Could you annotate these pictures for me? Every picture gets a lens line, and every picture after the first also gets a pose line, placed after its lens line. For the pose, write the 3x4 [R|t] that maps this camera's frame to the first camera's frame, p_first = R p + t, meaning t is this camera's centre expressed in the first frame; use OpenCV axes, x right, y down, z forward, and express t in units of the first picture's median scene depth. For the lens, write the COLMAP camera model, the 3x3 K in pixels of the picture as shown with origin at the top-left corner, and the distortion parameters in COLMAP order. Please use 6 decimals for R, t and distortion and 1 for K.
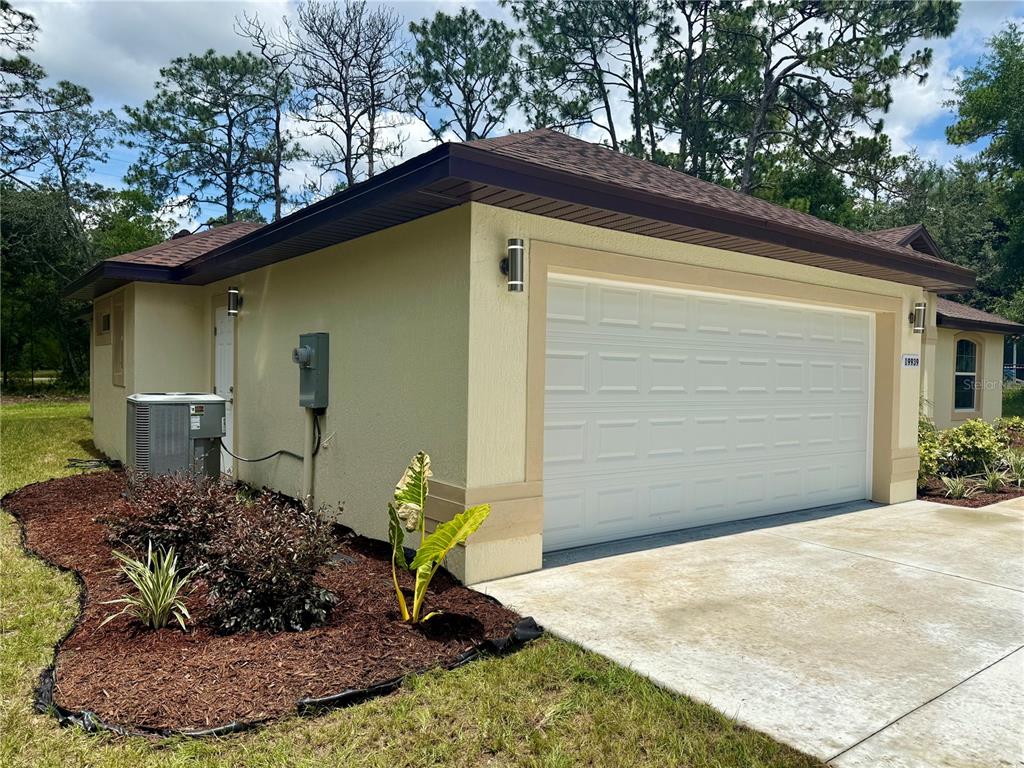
lens RADIAL K [[727.0, 0, 512.0], [0, 727.0, 384.0], [0, 0, 1]] dist [0.000971, -0.000315]
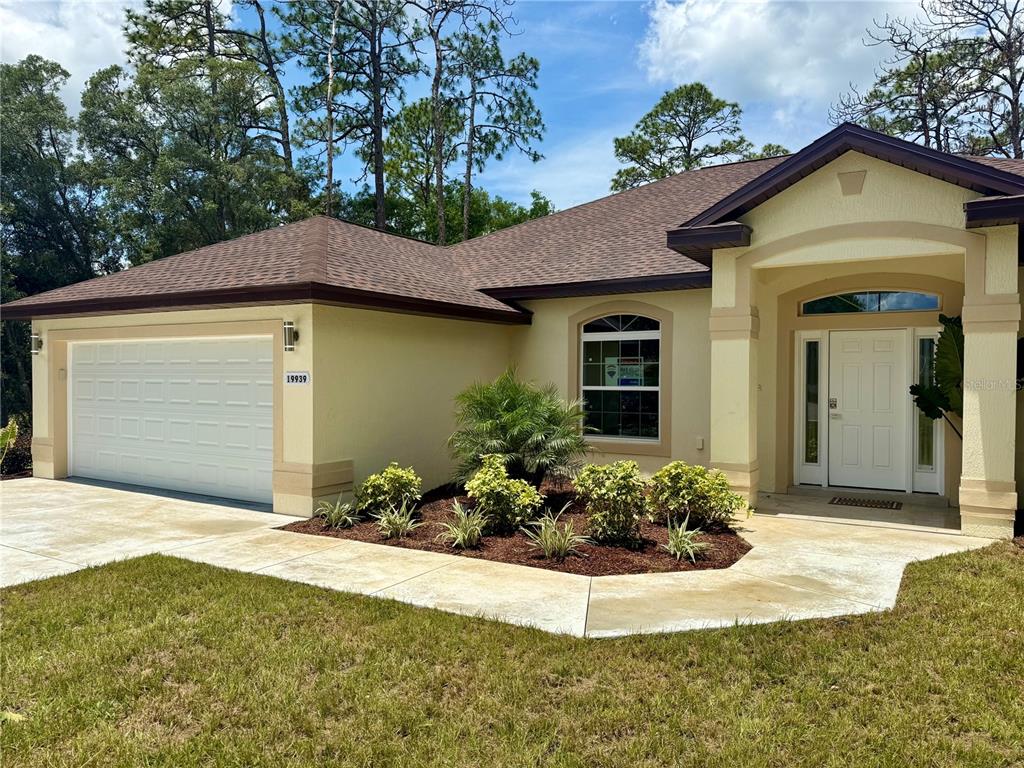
lens RADIAL K [[712.2, 0, 509.5], [0, 712.2, 388.5], [0, 0, 1]] dist [0.058531, -0.071641]
pose [[0.374072, -0.002957, -0.927395, 0.322446], [-0.014096, 0.999861, -0.008873, -0.002724], [0.927292, 0.016392, 0.373979, 0.183541]]
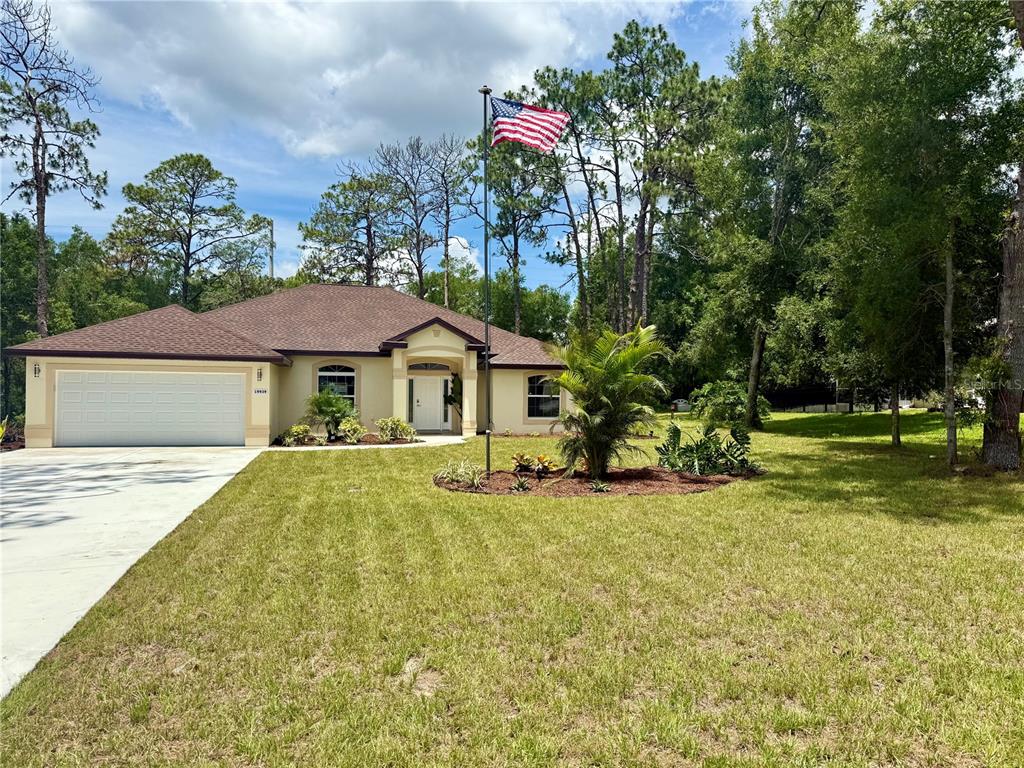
lens RADIAL K [[706.1, 0, 506.0], [0, 706.1, 386.7], [0, 0, 1]] dist [0.092036, -0.115953]
pose [[0.924897, -0.016445, -0.379862, 0.469173], [0.002904, 0.999341, -0.036194, 0.009173], [0.380207, 0.032372, 0.924335, -0.205099]]
